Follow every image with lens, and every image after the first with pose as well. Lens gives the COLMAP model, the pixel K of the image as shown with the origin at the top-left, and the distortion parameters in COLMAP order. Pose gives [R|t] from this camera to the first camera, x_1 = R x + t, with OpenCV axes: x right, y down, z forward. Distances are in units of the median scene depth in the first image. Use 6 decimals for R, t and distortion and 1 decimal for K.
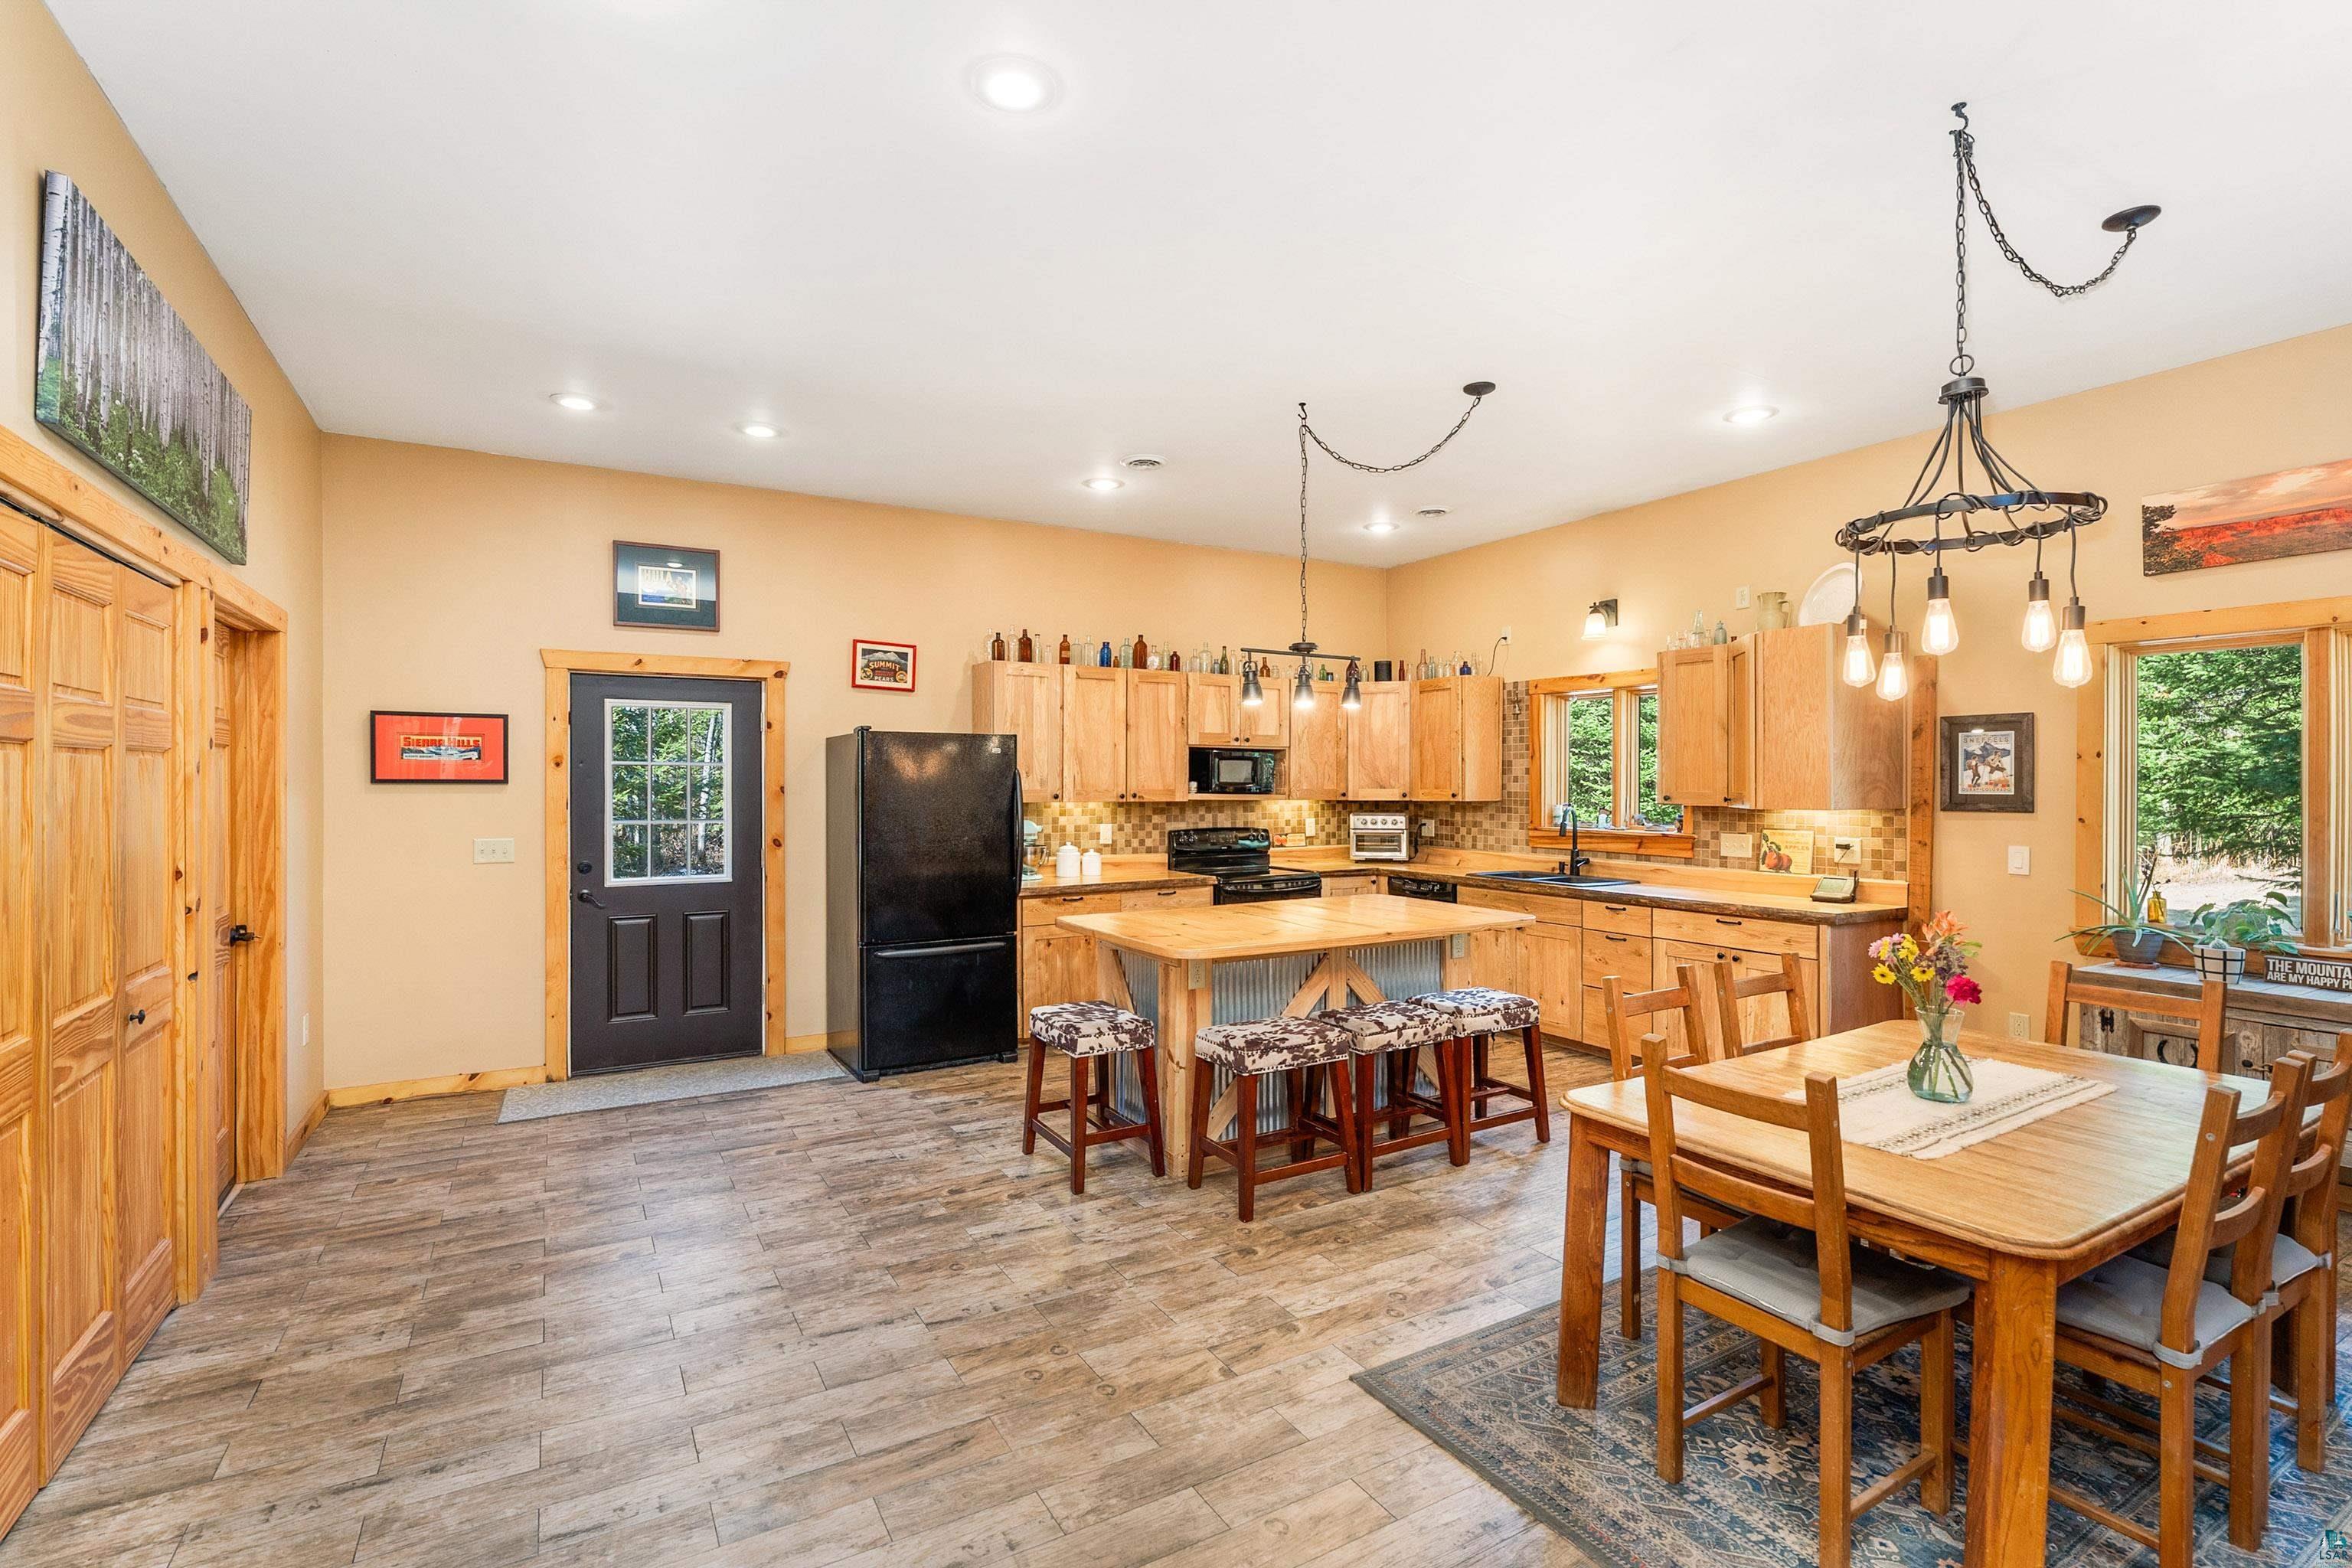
lens RADIAL K [[1075.6, 0, 1183.4], [0, 1075.6, 775.5], [0, 0, 1]] dist [-0.010951, 0.004289]
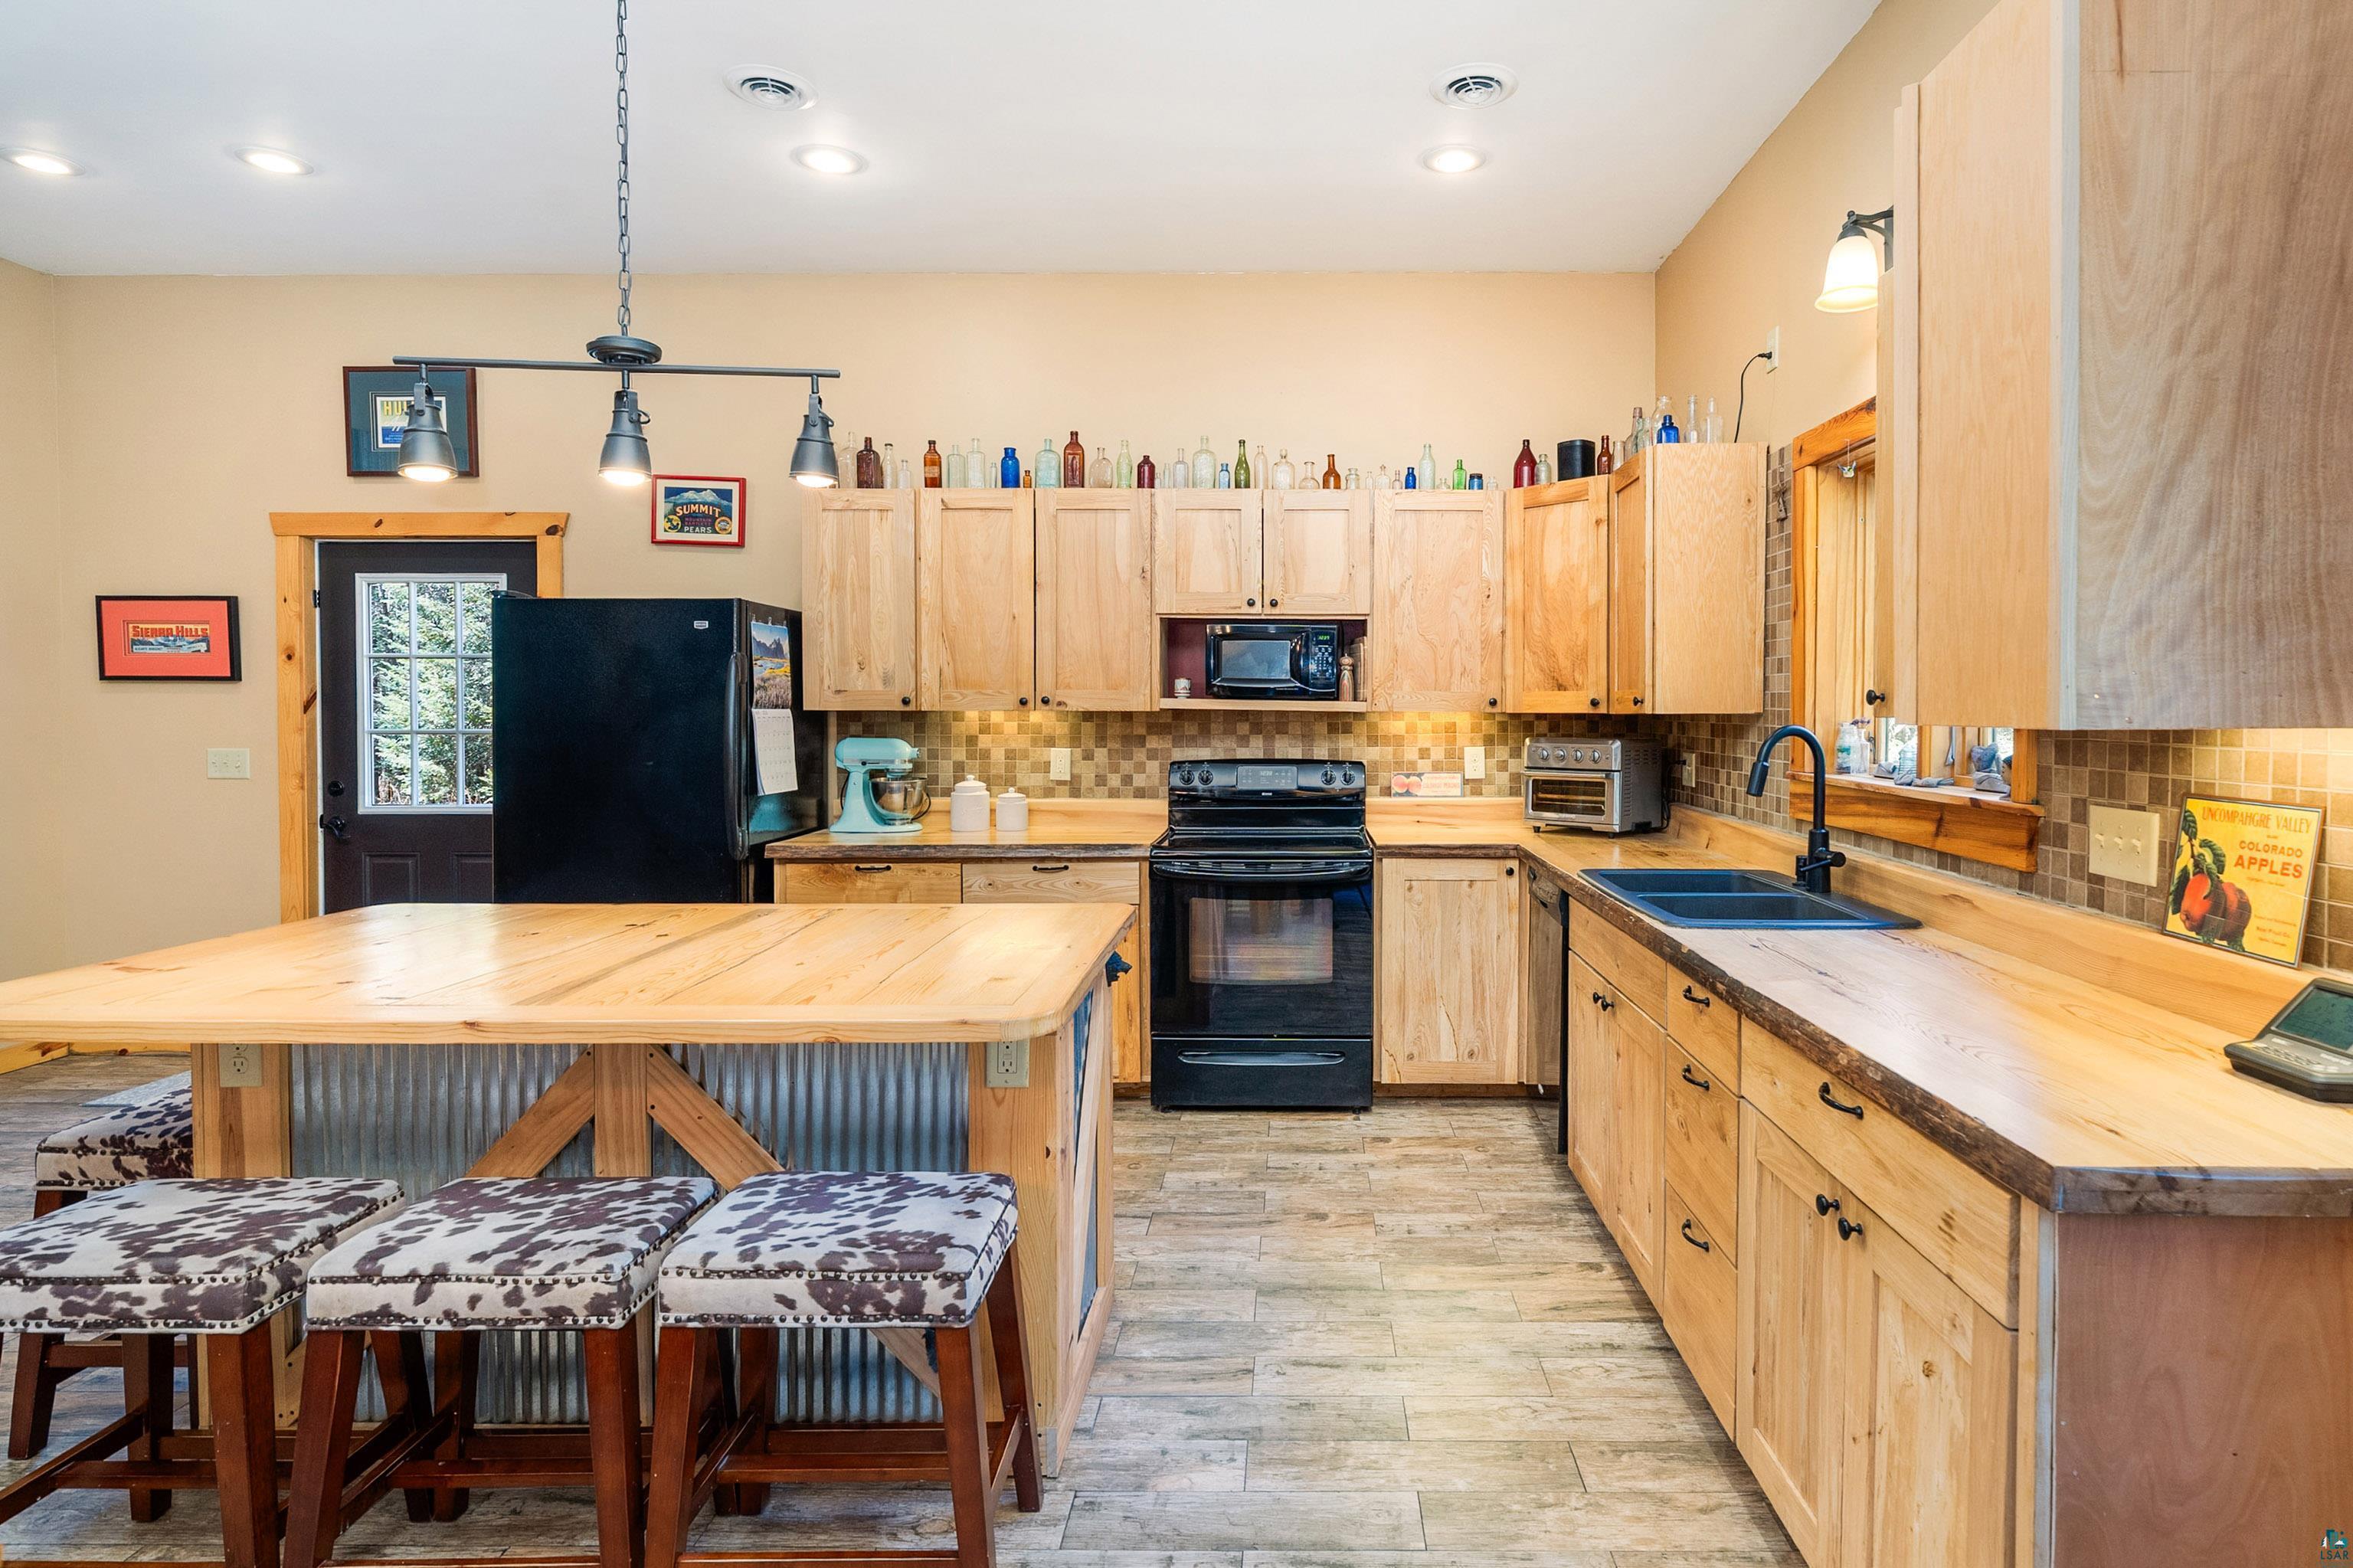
lens RADIAL K [[1226.7, 0, 1301.3], [0, 1226.7, 727.9], [0, 0, 1]] dist [-0.008391, 0.002516]
pose [[0.860729, 0.010146, -0.508961, 0.515691], [0.002302, 0.999714, 0.023822, 0.021608], [0.509057, -0.021676, 0.860460, 0.586173]]
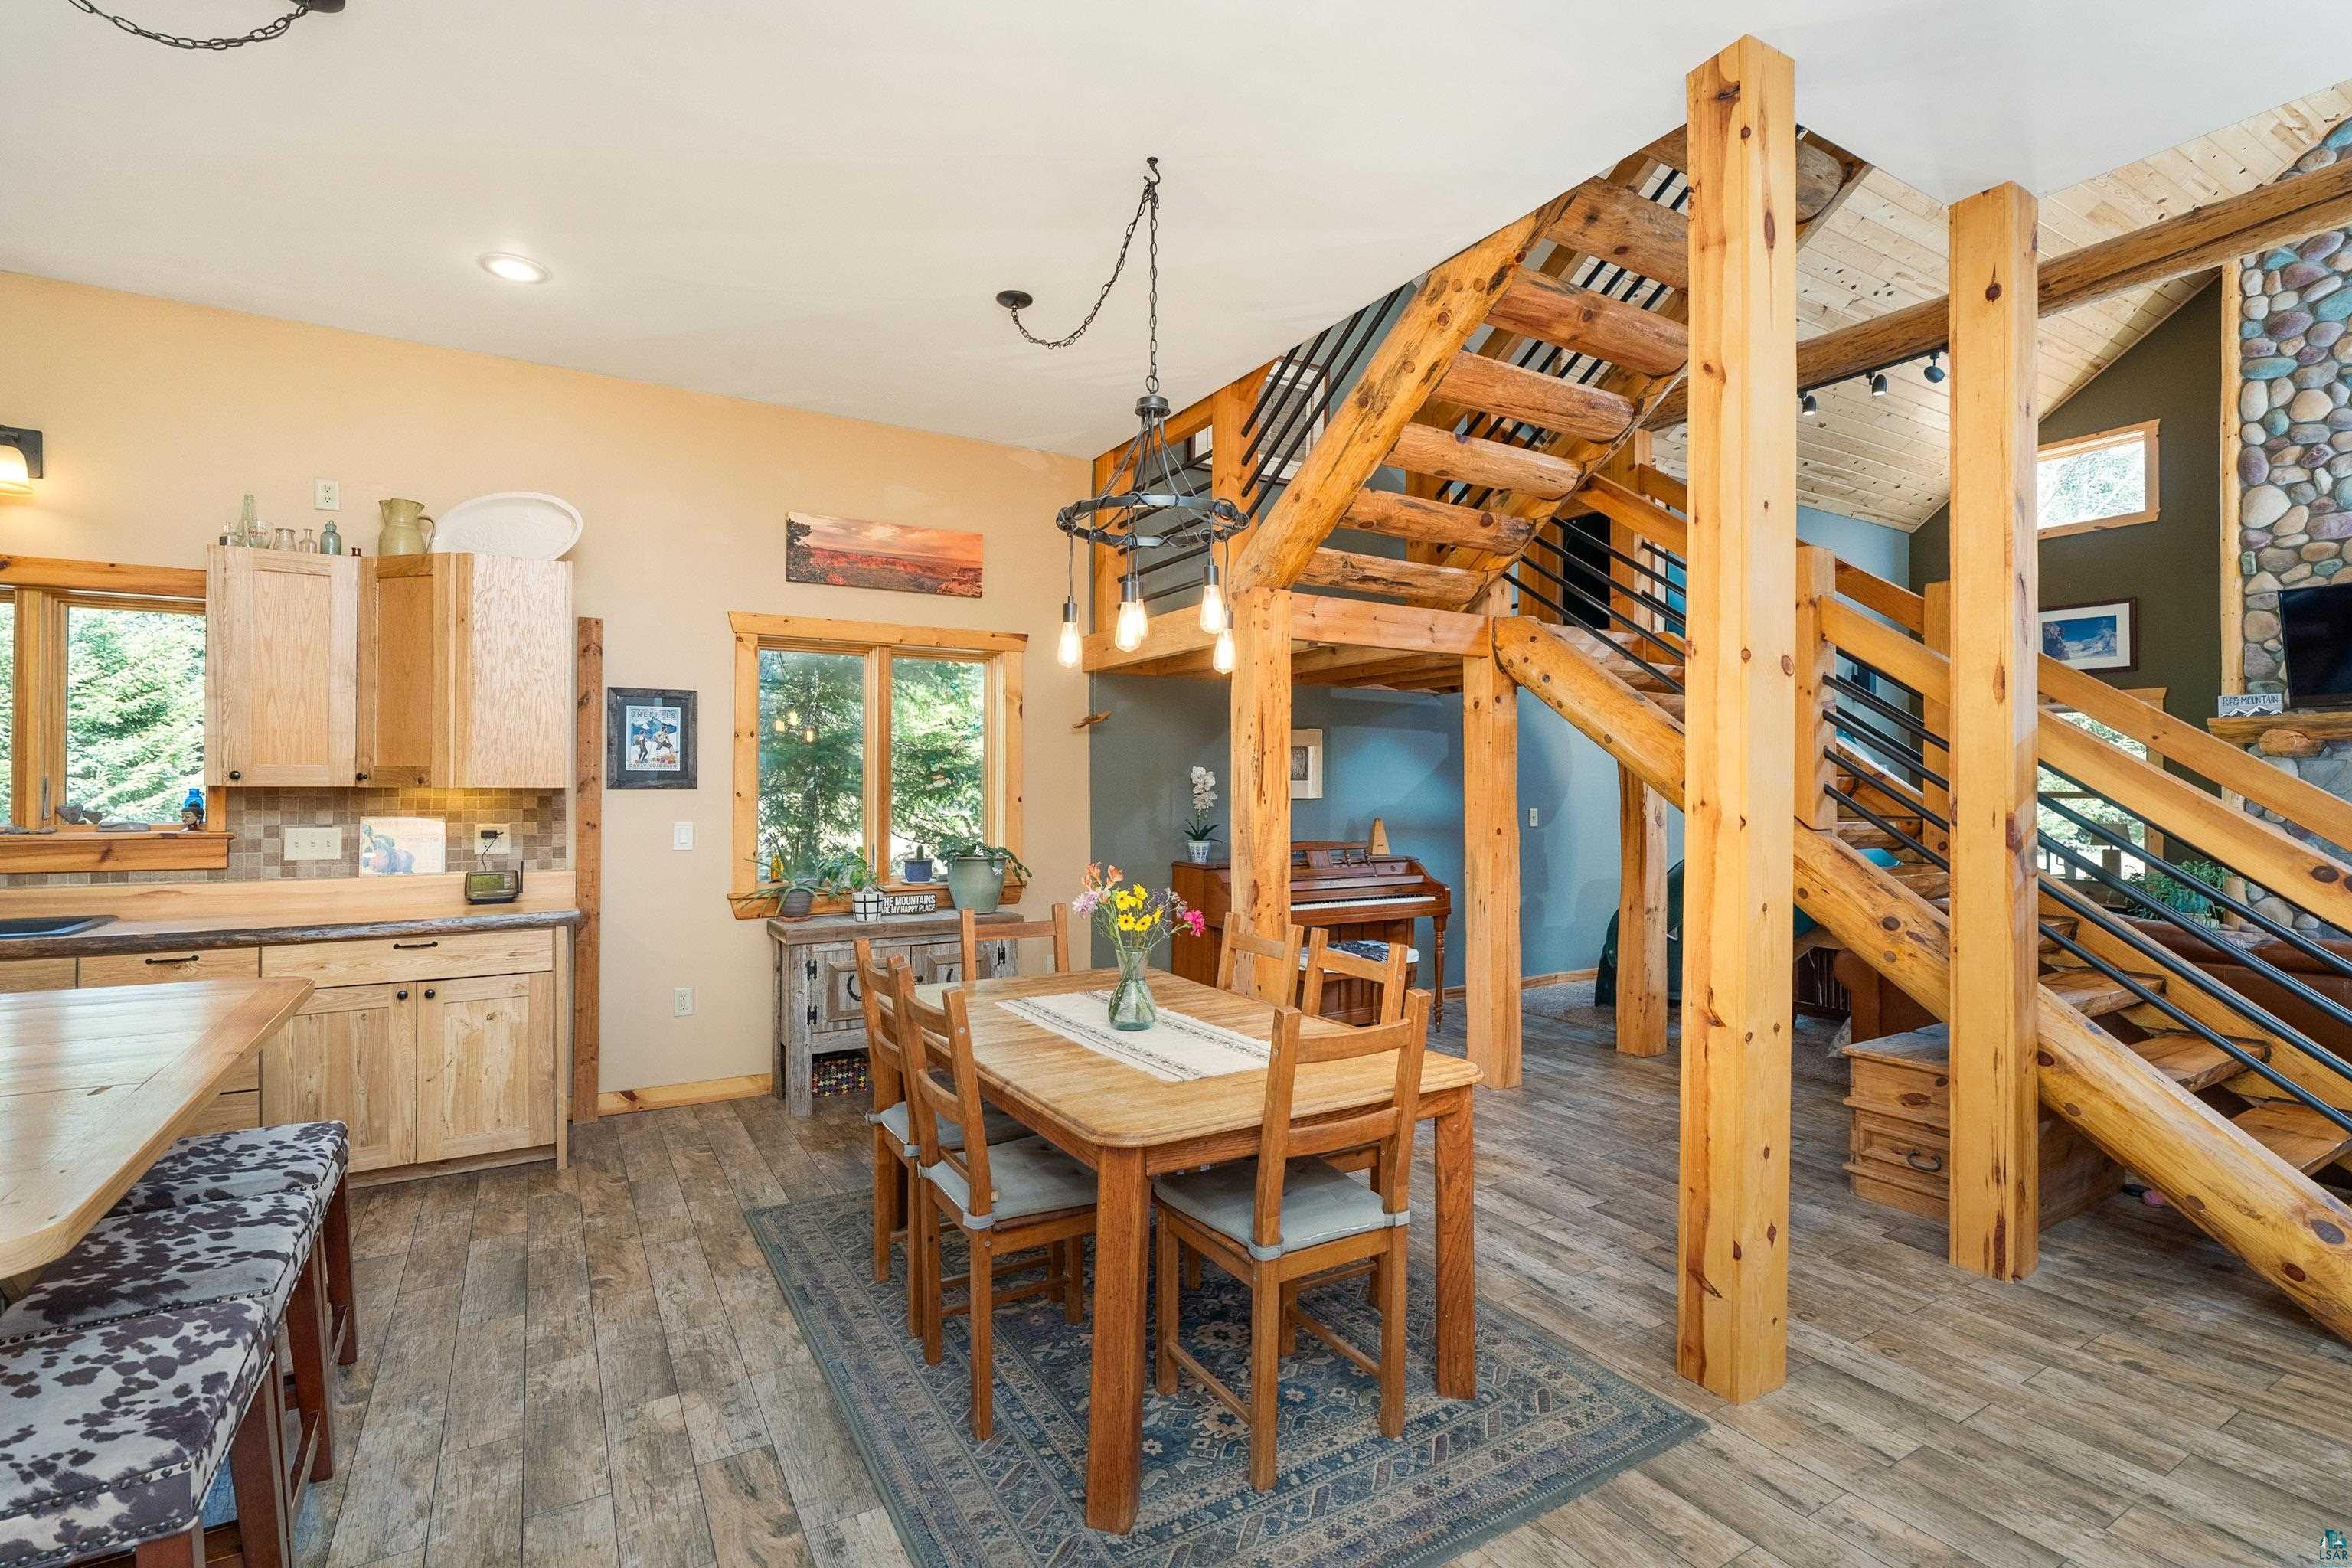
lens RADIAL K [[1075.6, 0, 1173.5], [0, 1075.6, 774.1], [0, 0, 1]] dist [-0.010951, 0.004289]
pose [[-0.002095, 0.007323, 0.999971, -0.201567], [-0.008738, 0.999935, -0.007341, 0.020631], [-0.999960, -0.008753, -0.002031, 0.458912]]
